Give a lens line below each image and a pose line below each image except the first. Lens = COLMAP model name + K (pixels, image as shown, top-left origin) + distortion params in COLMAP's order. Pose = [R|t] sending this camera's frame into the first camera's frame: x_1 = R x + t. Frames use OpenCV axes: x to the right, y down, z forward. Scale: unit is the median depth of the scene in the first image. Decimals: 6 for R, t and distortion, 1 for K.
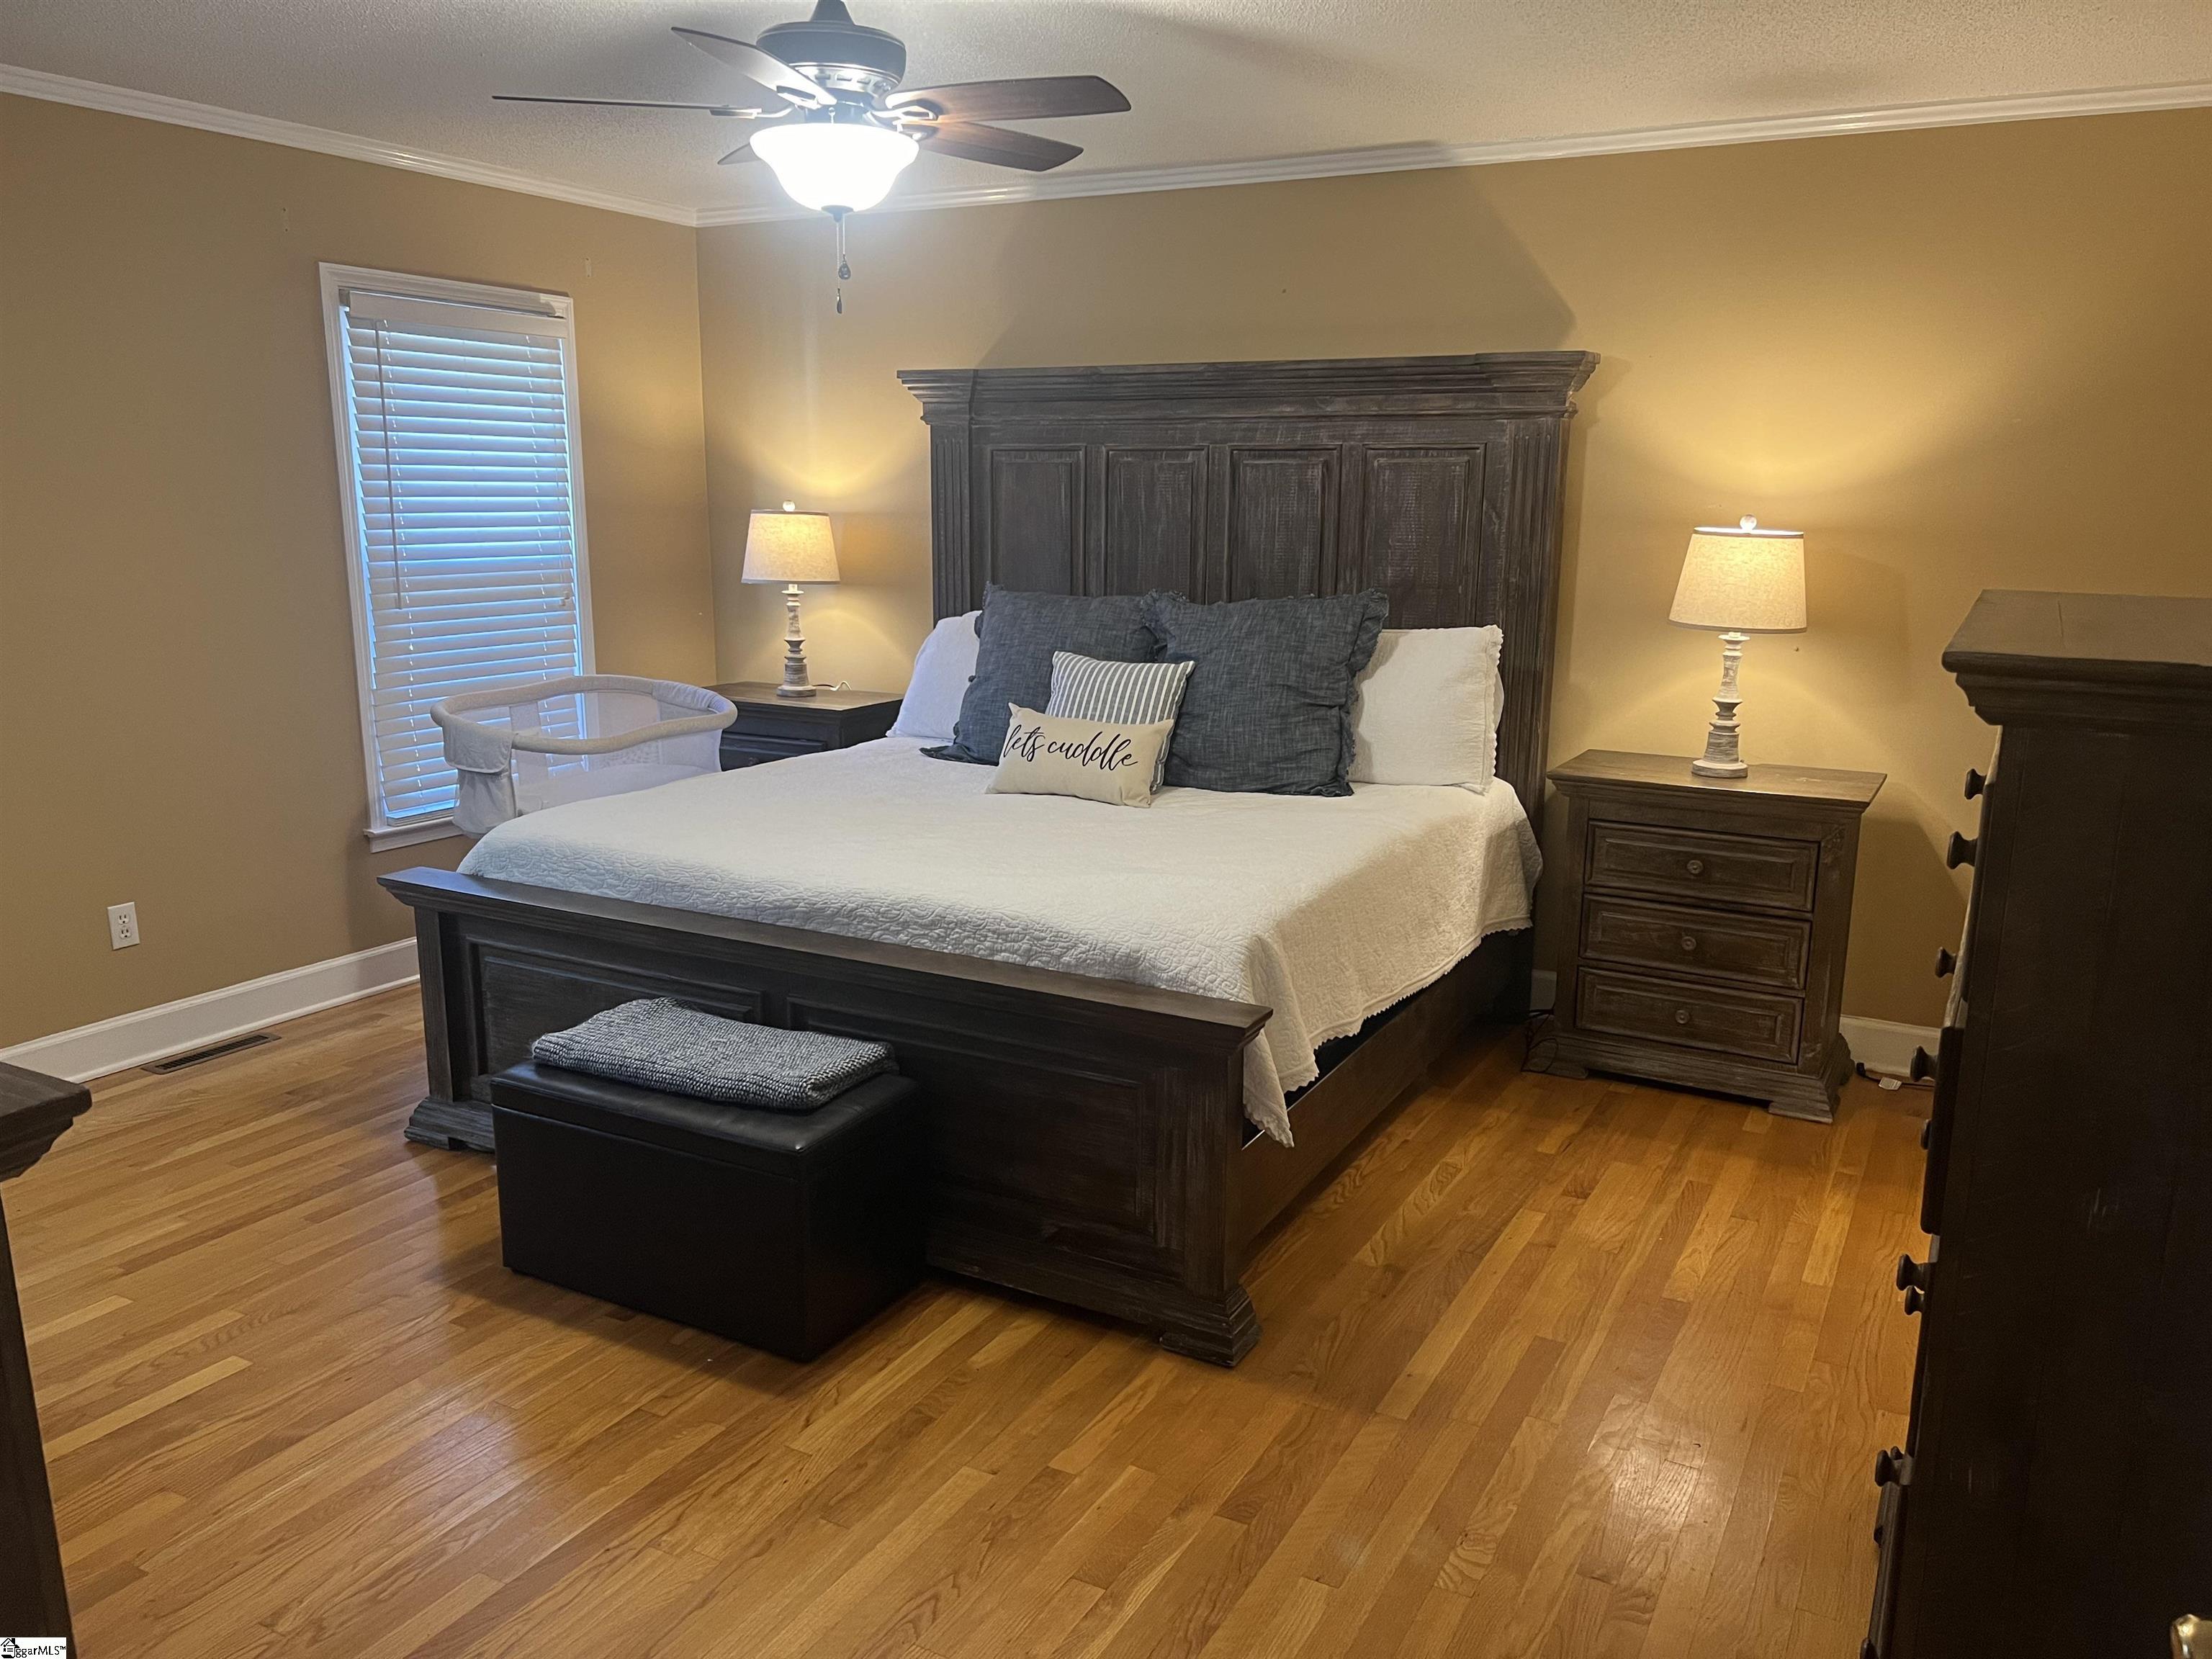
lens RADIAL K [[1675.7, 0, 1103.3], [0, 1675.7, 841.0], [0, 0, 1]] dist [0.063344, -0.066248]
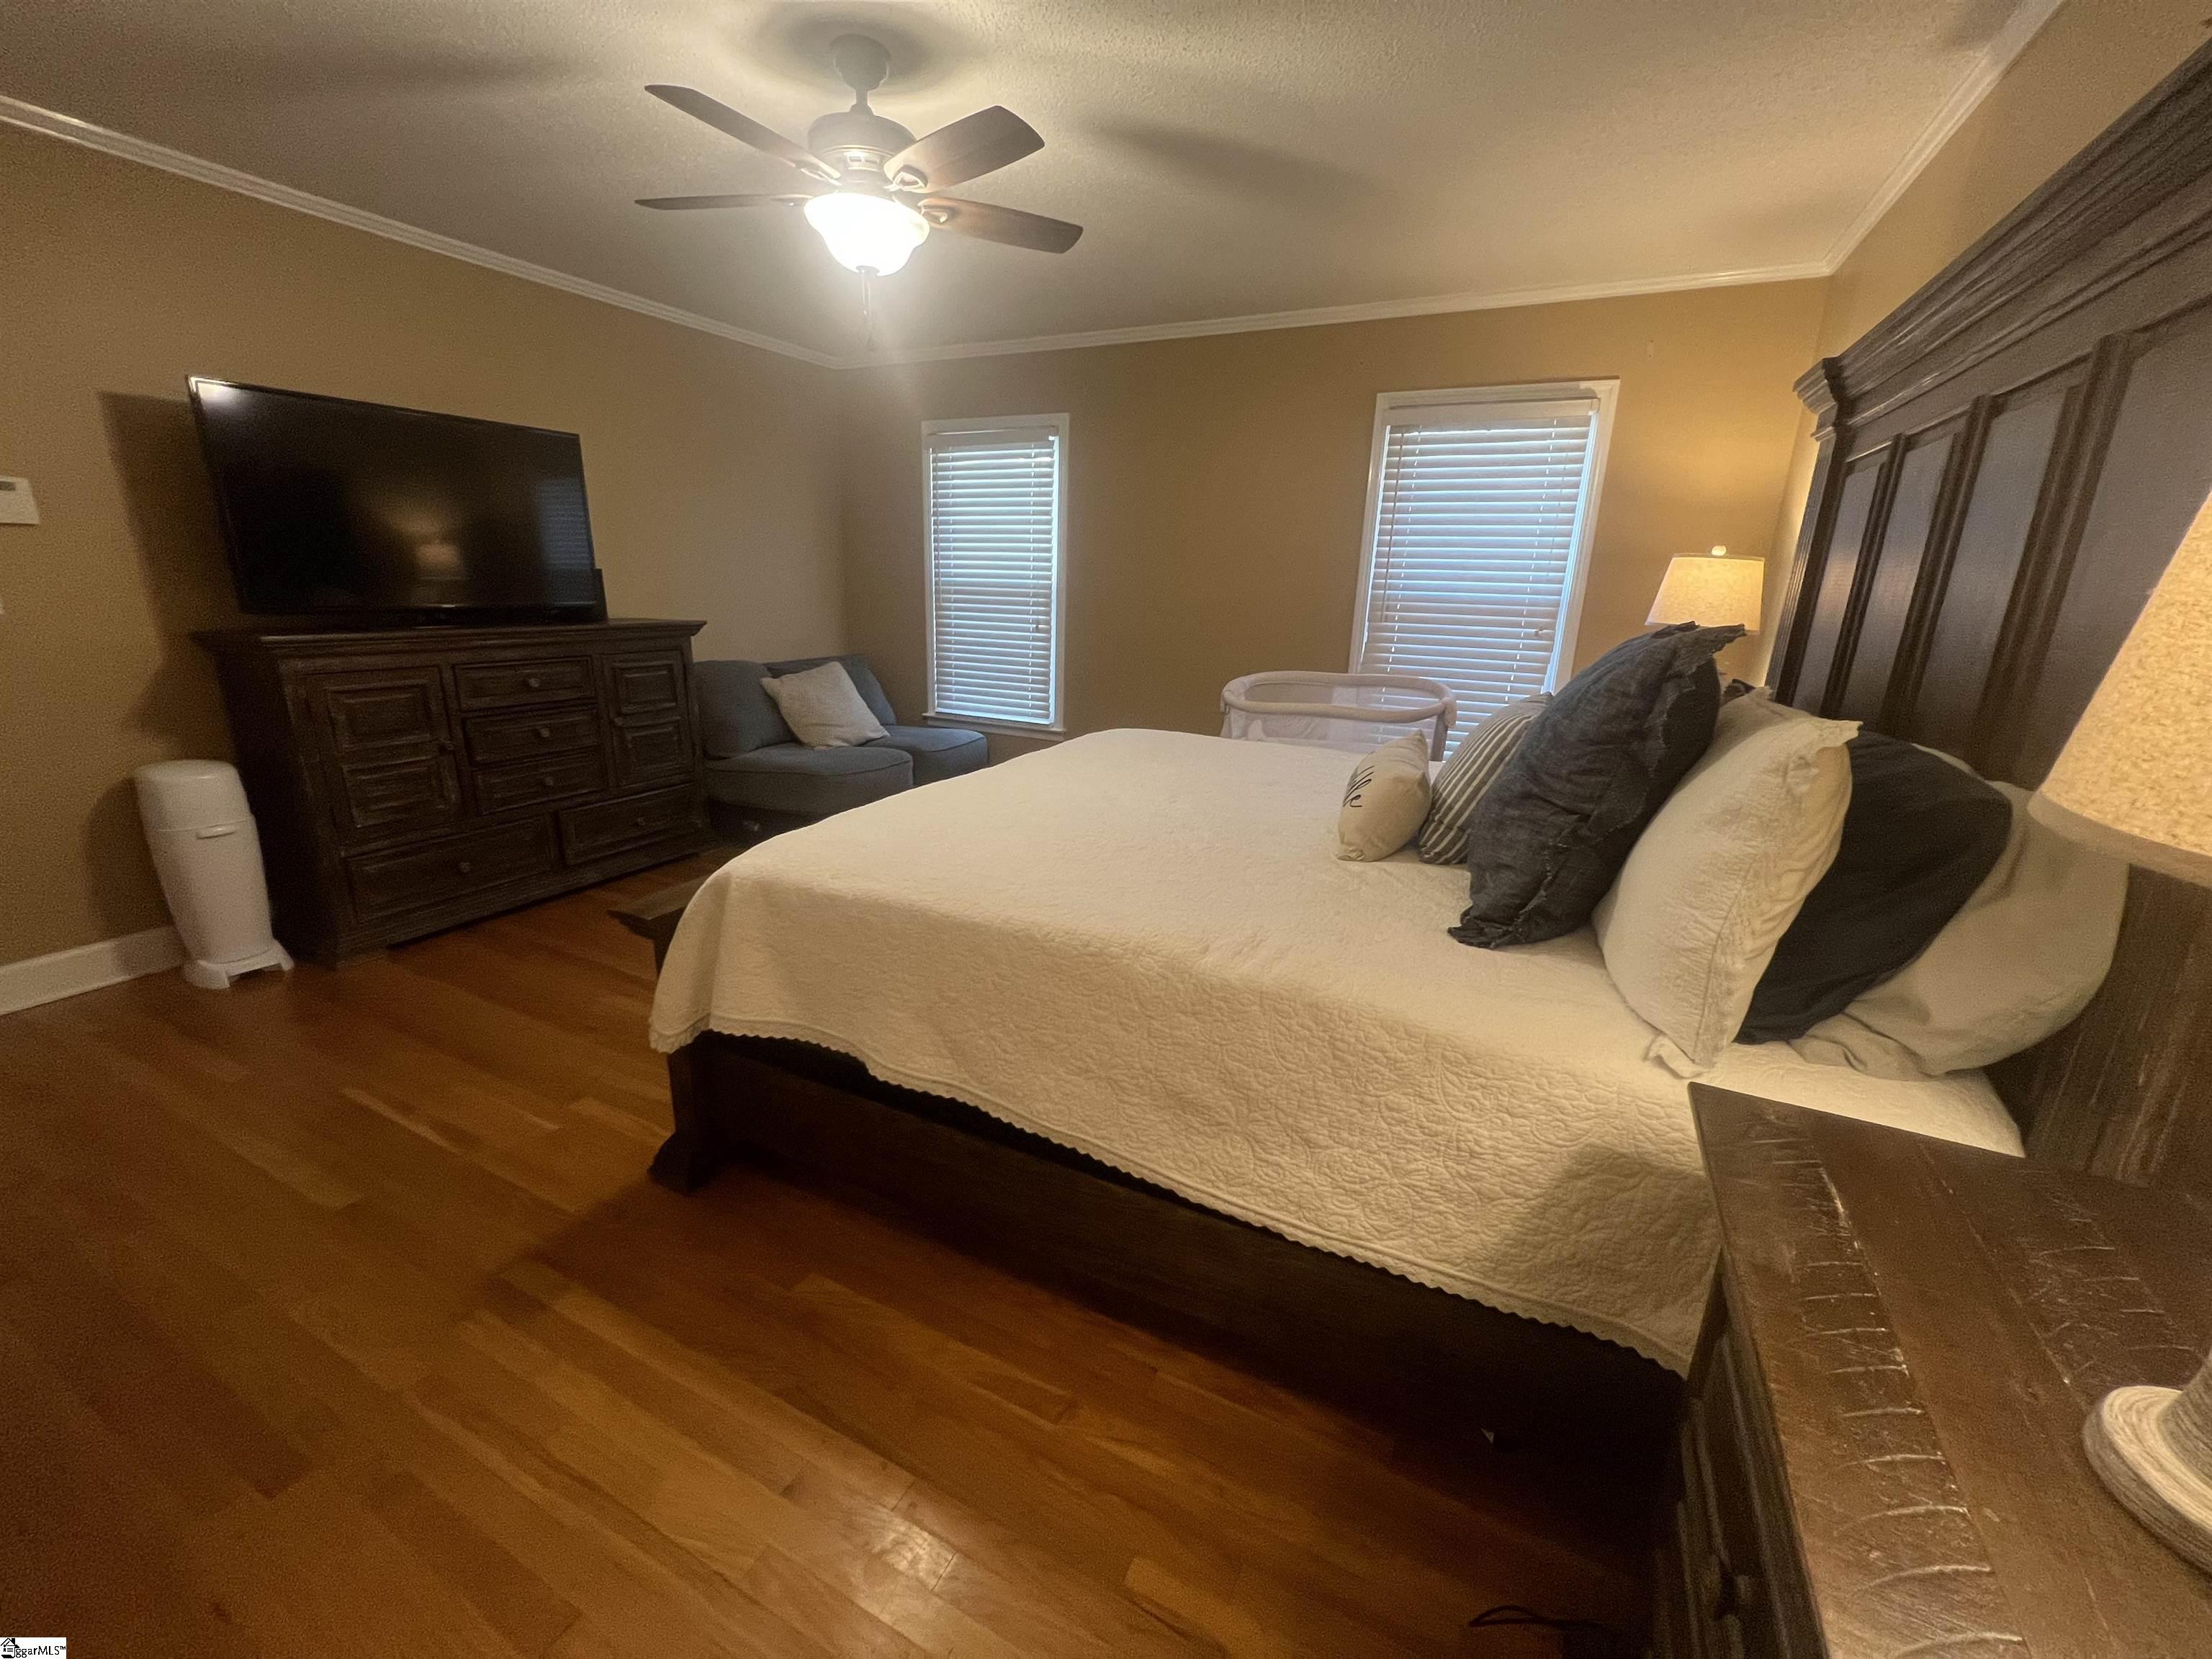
lens RADIAL K [[889.5, 0, 1102.5], [0, 889.5, 822.3], [0, 0, 1]] dist [0.001284, 0.000265]
pose [[0.039838, 0.264414, -0.963586, 0.447146], [-0.241220, 0.938374, 0.247523, -0.121114], [0.969652, 0.222576, 0.101165, 0.822001]]
